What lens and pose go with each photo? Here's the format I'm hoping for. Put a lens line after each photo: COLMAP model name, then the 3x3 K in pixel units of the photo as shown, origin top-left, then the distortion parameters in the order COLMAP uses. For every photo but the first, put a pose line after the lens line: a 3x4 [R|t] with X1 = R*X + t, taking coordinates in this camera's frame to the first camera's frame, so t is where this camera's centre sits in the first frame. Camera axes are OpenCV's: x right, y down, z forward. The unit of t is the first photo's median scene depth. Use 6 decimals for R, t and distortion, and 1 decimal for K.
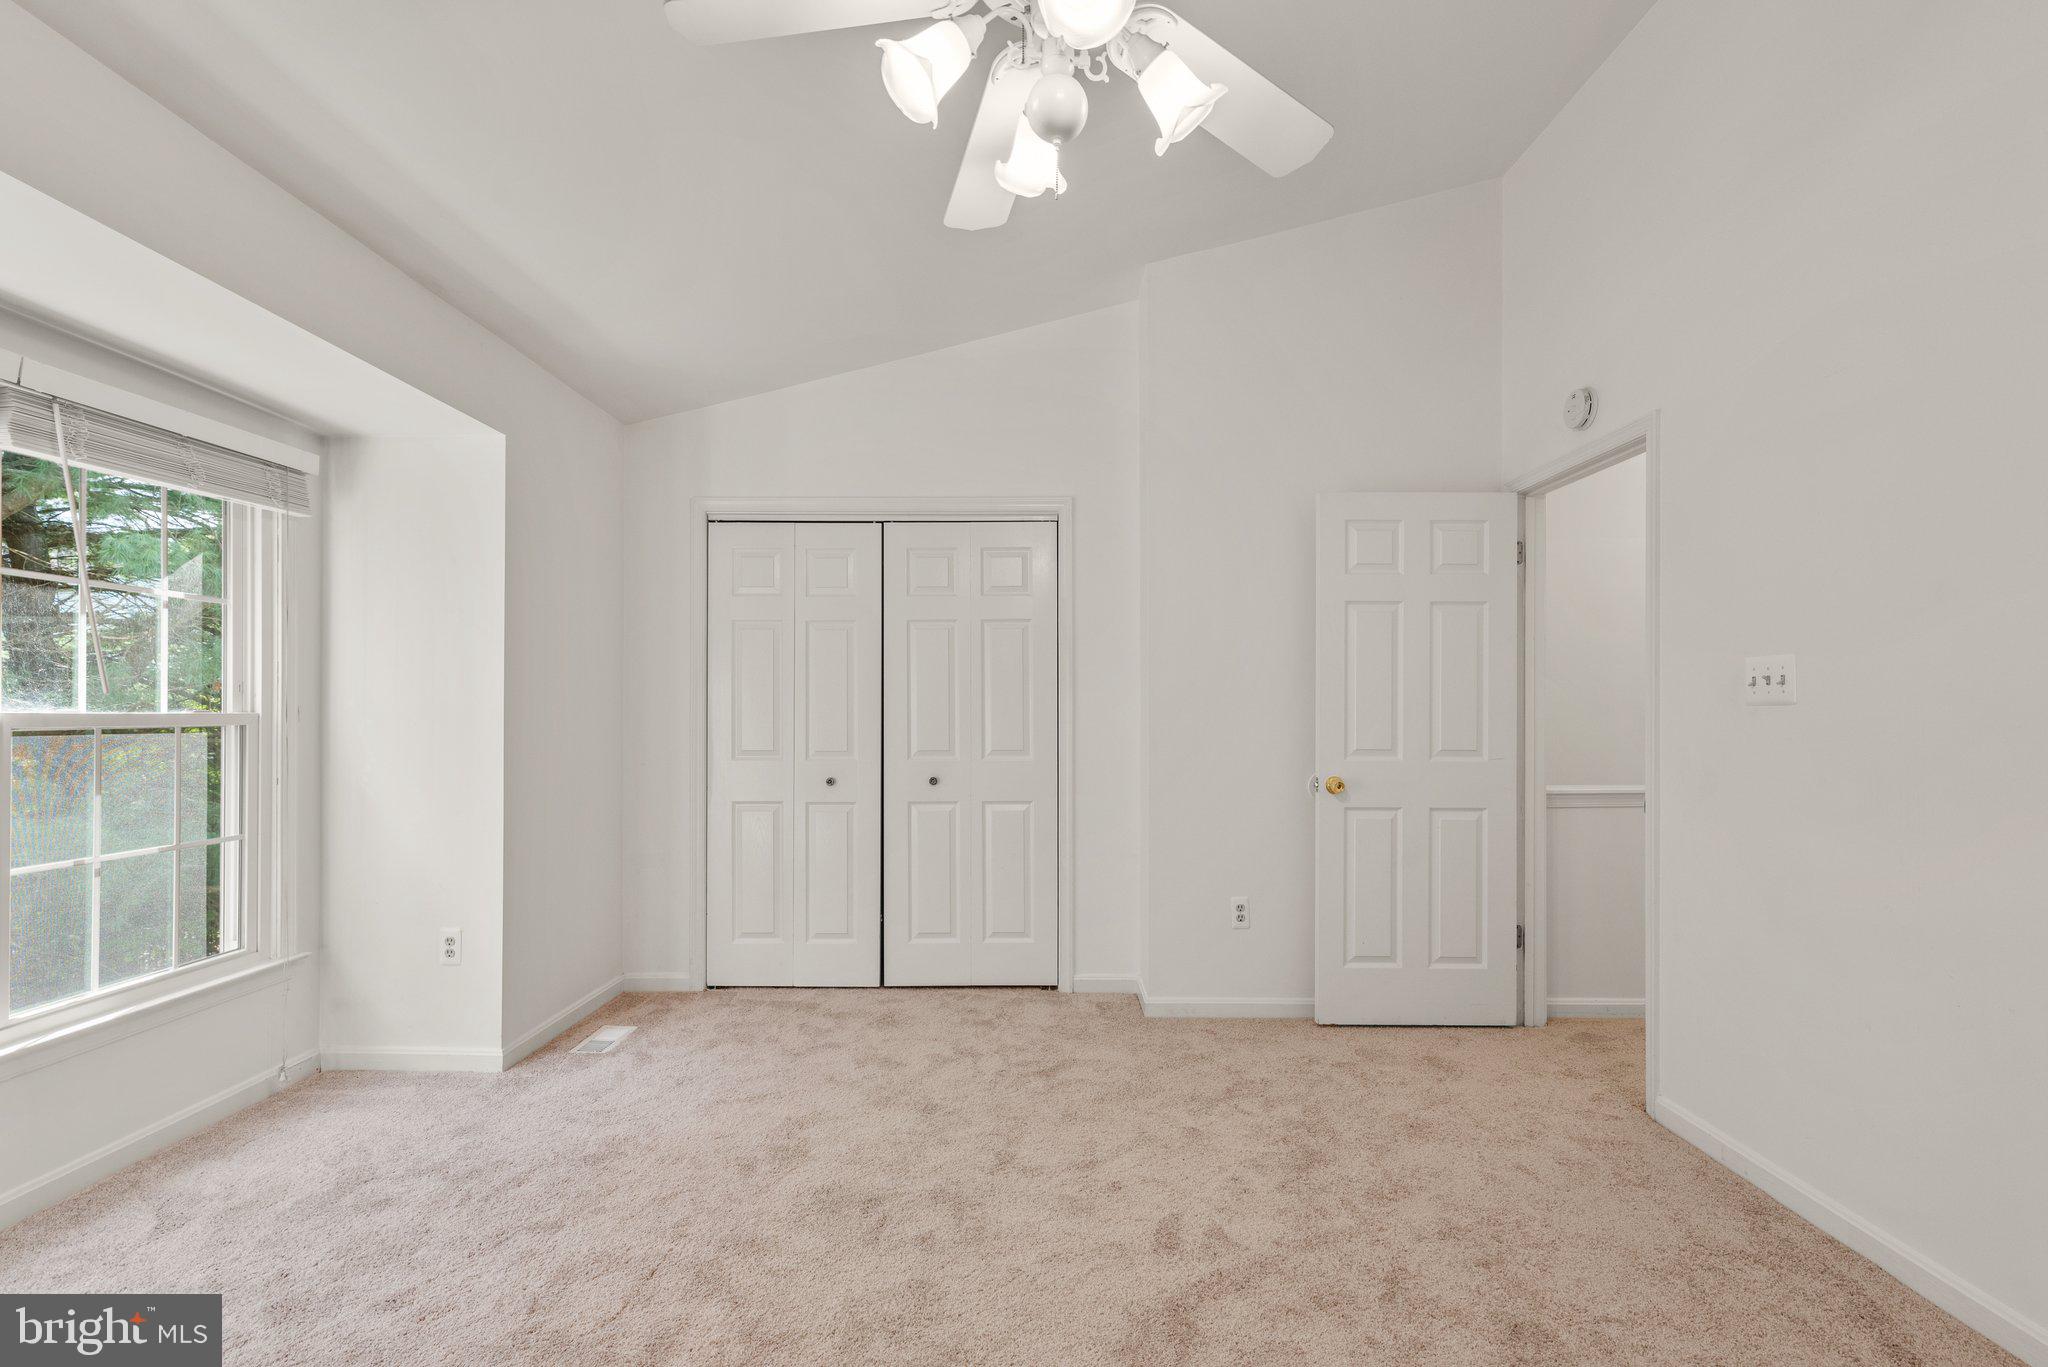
lens RADIAL K [[925.3, 0, 1026.1], [0, 925.3, 716.9], [0, 0, 1]] dist [0.001417, -0.000598]
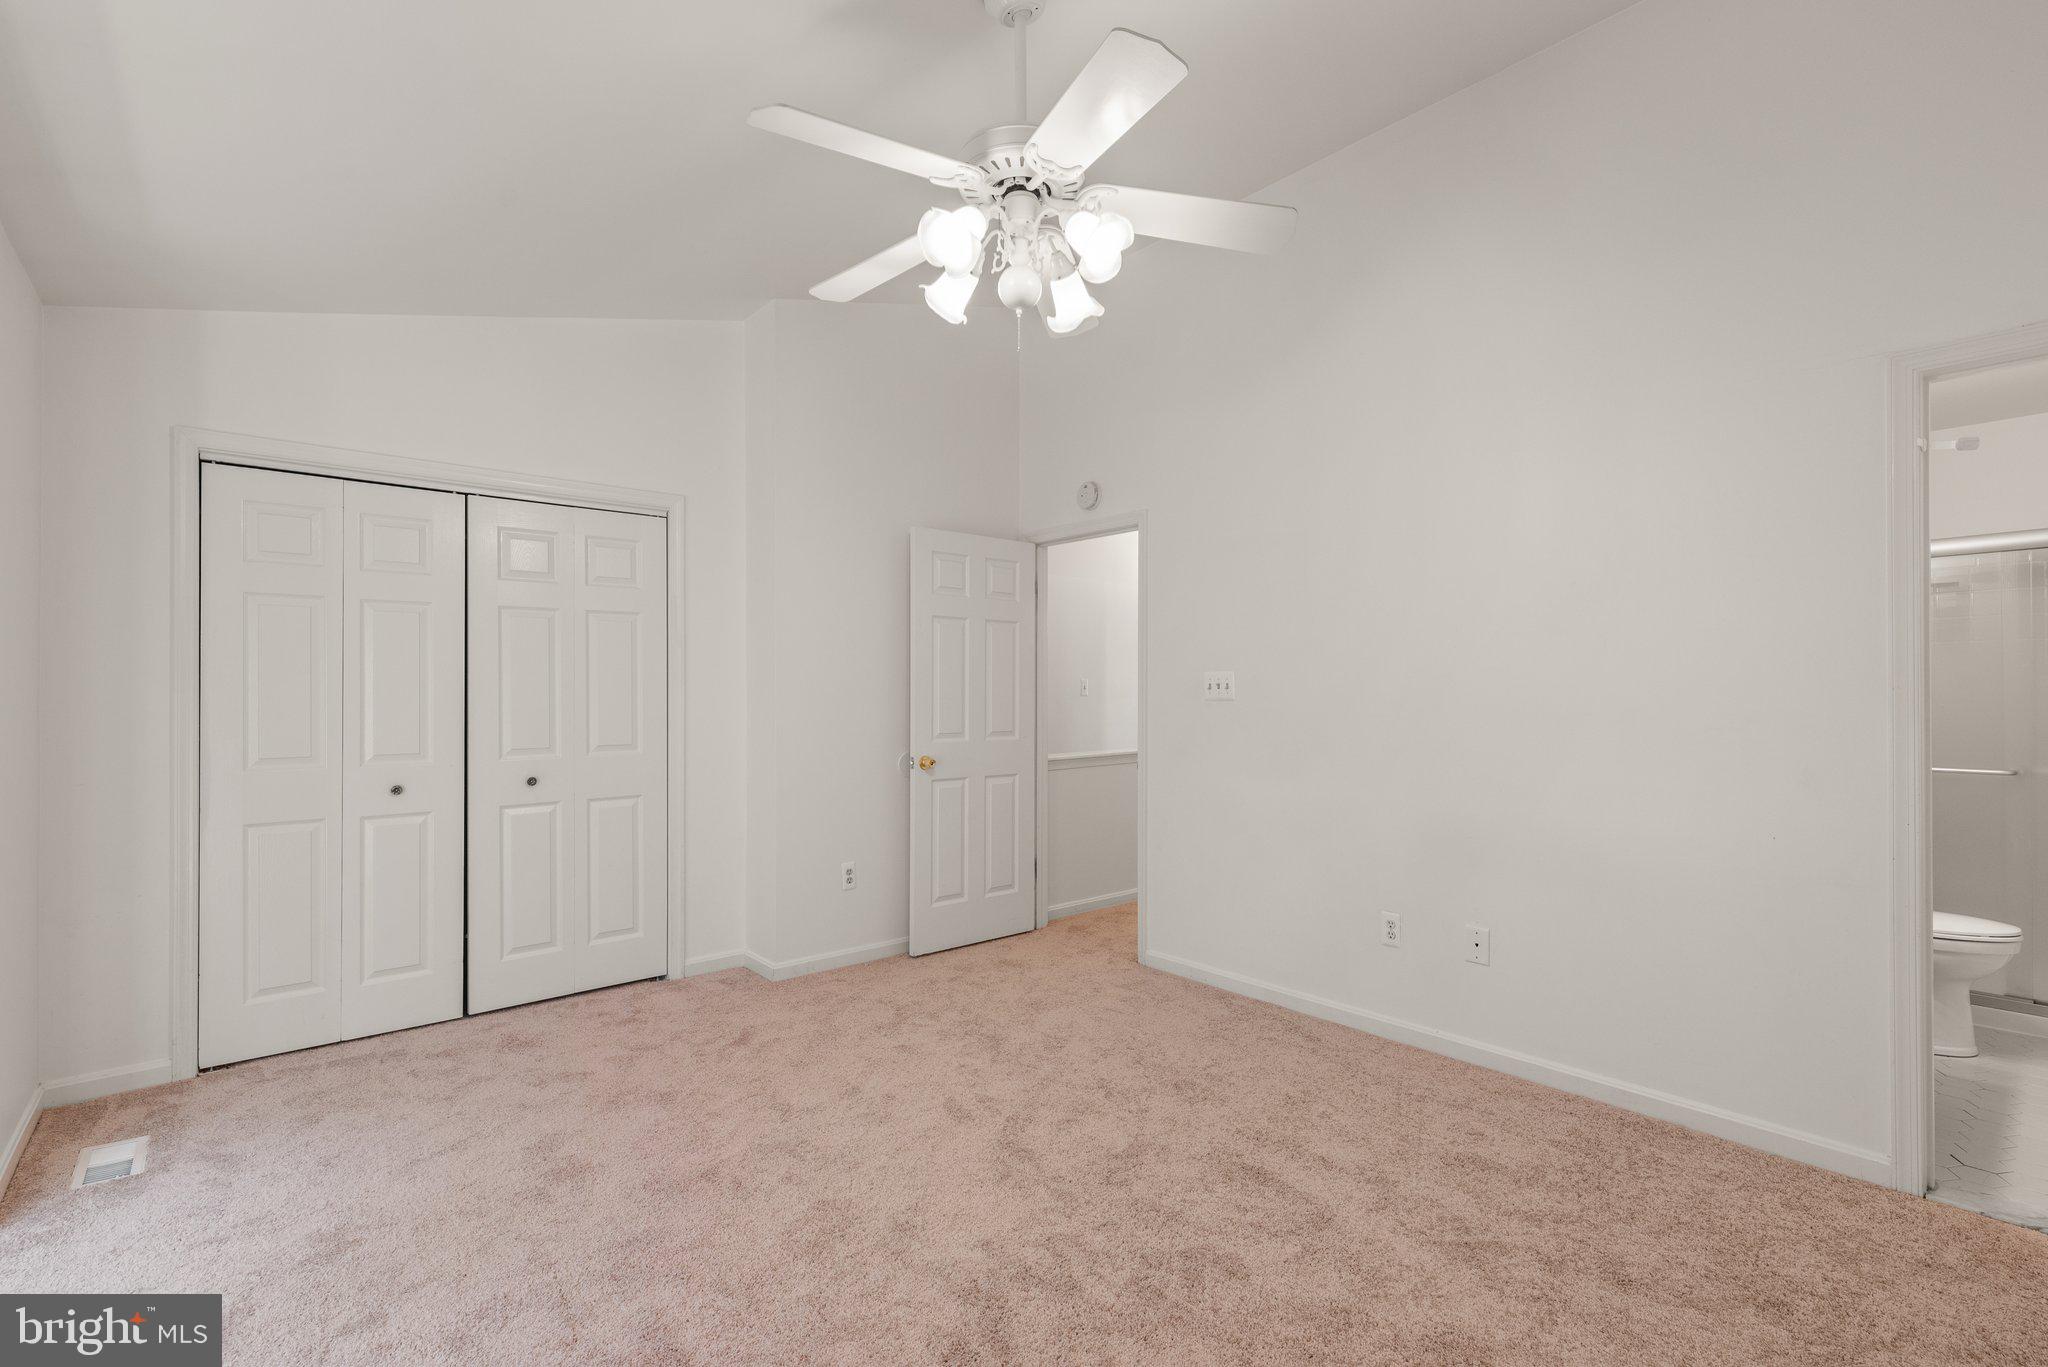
lens RADIAL K [[921.2, 0, 1033.1], [0, 921.2, 697.7], [0, 0, 1]] dist [0.001845, -0.000872]
pose [[0.750517, -0.006068, 0.660823, -0.380258], [0.005406, 0.999981, 0.003042, -0.016700], [-0.660829, 0.001289, 0.750535, -0.029875]]
